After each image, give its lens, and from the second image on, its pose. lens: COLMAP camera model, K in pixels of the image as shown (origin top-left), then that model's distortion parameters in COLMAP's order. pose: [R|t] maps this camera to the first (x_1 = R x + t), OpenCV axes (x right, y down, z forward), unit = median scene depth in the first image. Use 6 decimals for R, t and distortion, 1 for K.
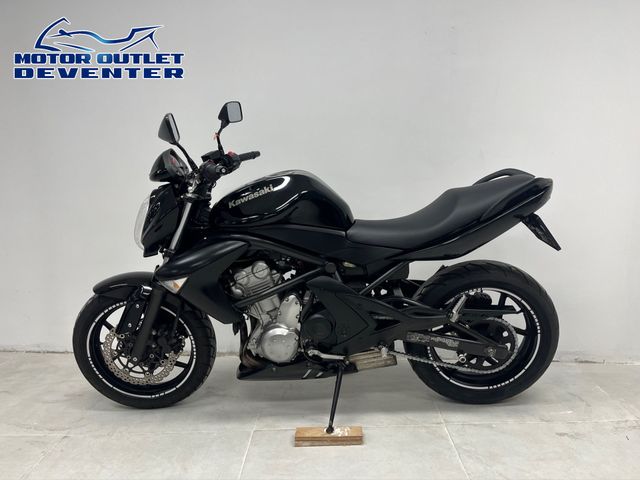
lens RADIAL K [[484.4, 0, 322.8], [0, 484.4, 241.3], [0, 0, 1]] dist [0.040269, -0.027600]
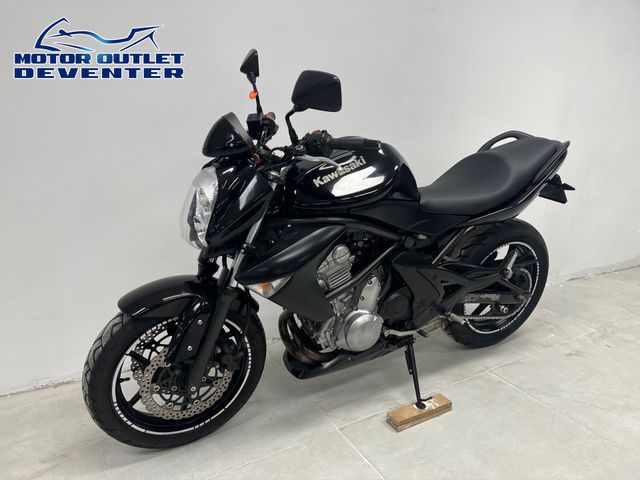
lens RADIAL K [[484.4, 0, 317.4], [0, 484.4, 238.9], [0, 0, 1]] dist [0.040269, -0.027600]
pose [[0.869756, -0.117808, 0.479213, -0.568749], [0.065208, 0.990008, 0.125029, -0.079330], [-0.489154, -0.077496, 0.868748, 0.256110]]
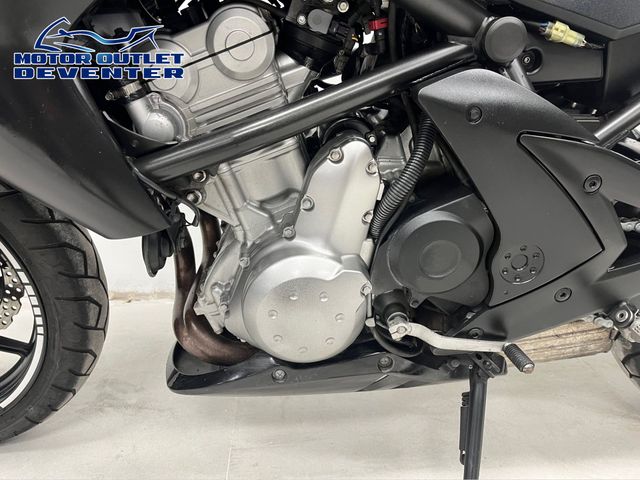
lens RADIAL K [[484.4, 0, 319.1], [0, 484.4, 245.2], [0, 0, 1]] dist [0.040269, -0.027600]
pose [[0.994617, 0.011805, 0.102943, -0.109163], [-0.030419, 0.982980, 0.181178, 0.116261], [-0.099053, -0.183334, 0.978048, 0.695053]]
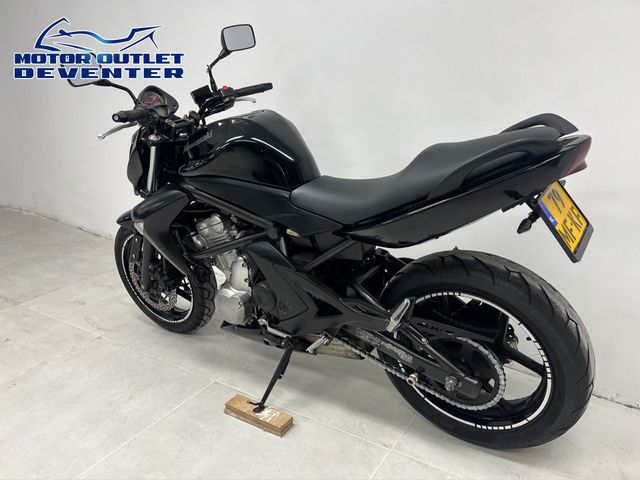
lens RADIAL K [[484.4, 0, 313.8], [0, 484.4, 235.7], [0, 0, 1]] dist [0.040269, -0.027600]
pose [[0.843759, 0.152392, -0.514634, 0.491089], [-0.060830, 0.979818, 0.190409, -0.101817], [0.533264, -0.129354, 0.836000, 0.320185]]
